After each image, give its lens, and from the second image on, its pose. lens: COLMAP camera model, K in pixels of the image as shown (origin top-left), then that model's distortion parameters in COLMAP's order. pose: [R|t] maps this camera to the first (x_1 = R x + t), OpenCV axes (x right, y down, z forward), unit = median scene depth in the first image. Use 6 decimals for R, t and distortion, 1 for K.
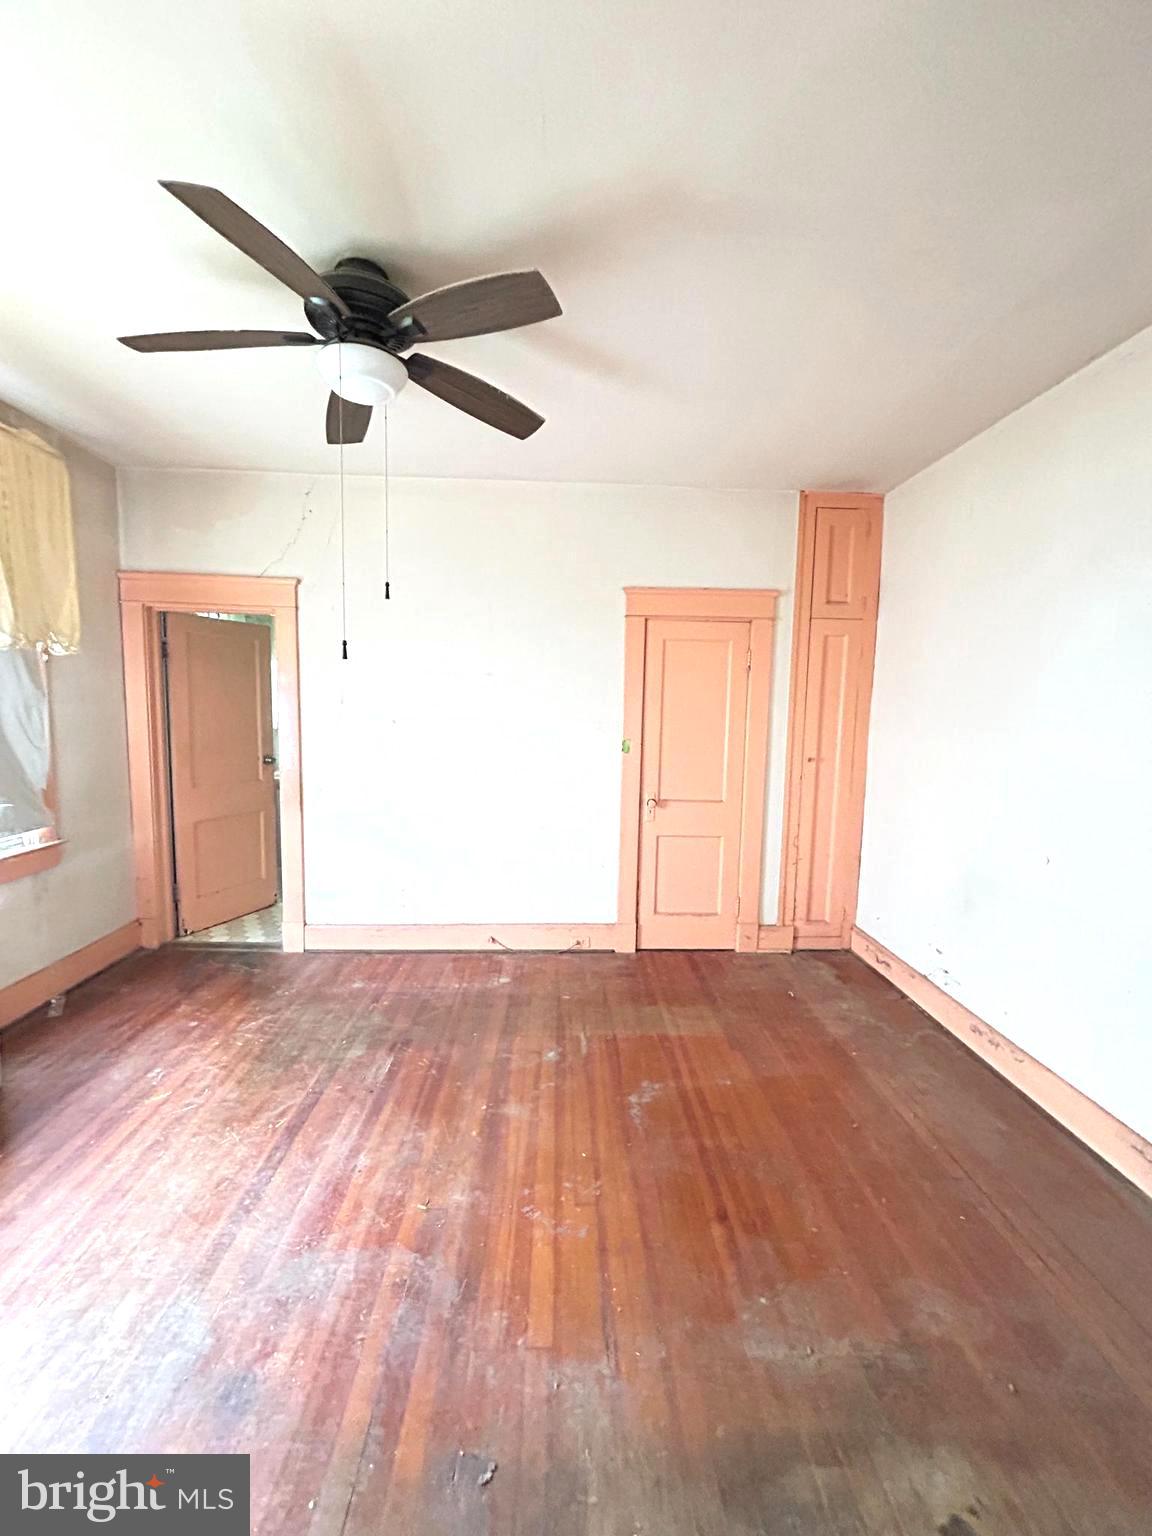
lens RADIAL K [[620.3, 0, 574.3], [0, 620.3, 768.1], [0, 0, 1]] dist [0.002763, 0.000610]
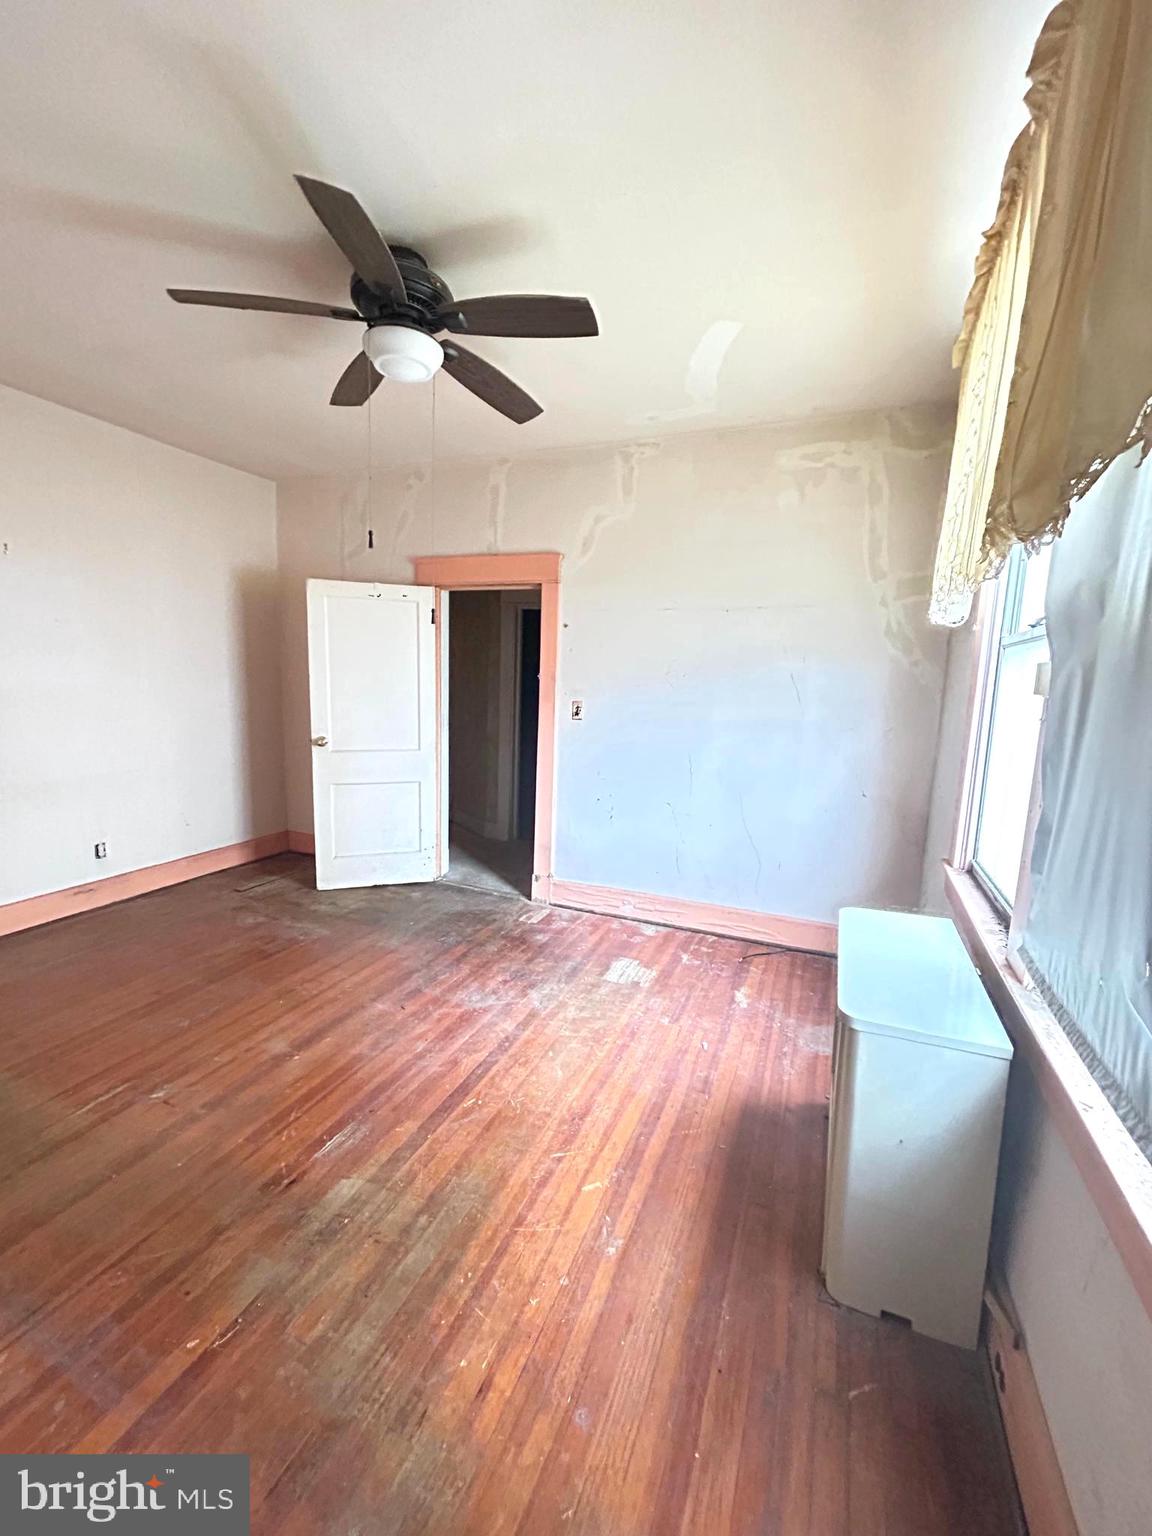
lens RADIAL K [[620.3, 0, 577.1], [0, 620.3, 771.0], [0, 0, 1]] dist [0.002763, 0.000610]
pose [[-0.908121, -0.114313, 0.402802, -0.996615], [-0.012830, 0.969155, 0.246117, -0.172506], [-0.418512, 0.218336, -0.881576, 1.745138]]
